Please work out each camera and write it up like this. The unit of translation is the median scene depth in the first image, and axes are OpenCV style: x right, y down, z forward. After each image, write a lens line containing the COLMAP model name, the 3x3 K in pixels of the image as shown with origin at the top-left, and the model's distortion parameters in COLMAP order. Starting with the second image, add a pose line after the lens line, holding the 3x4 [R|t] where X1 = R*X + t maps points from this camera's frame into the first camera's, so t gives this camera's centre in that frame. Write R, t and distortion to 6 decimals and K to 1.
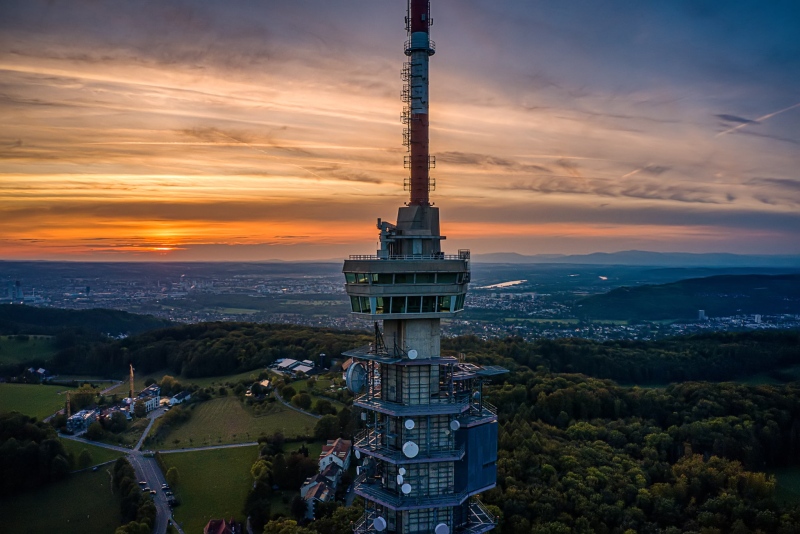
lens RADIAL K [[745.3, 0, 400.5], [0, 745.3, 266.3], [0, 0, 1]] dist [-0.188111, 0.000000]
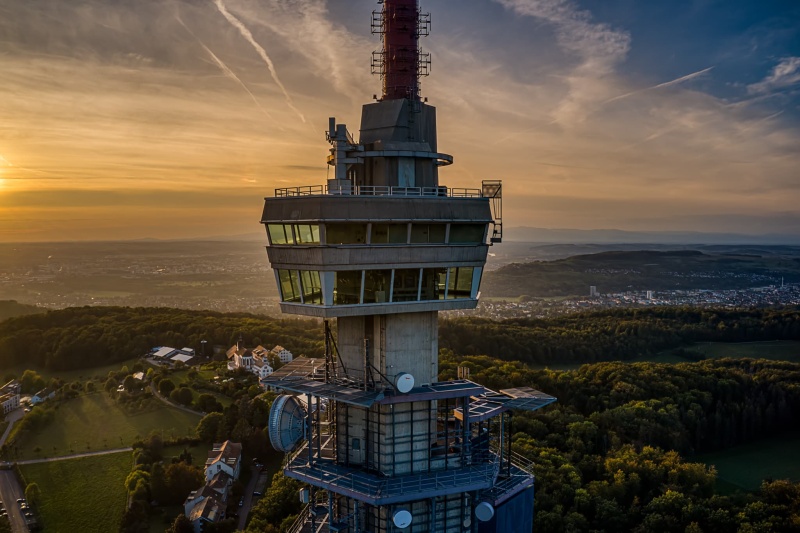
lens RADIAL K [[745.3, 0, 402.0], [0, 745.3, 282.9], [0, 0, 1]] dist [-0.188111, 0.000000]
pose [[0.986553, -0.014647, 0.162783, -0.018378], [0.006339, 0.998656, 0.051439, 0.006569], [-0.163318, -0.049715, 0.985320, 0.136903]]
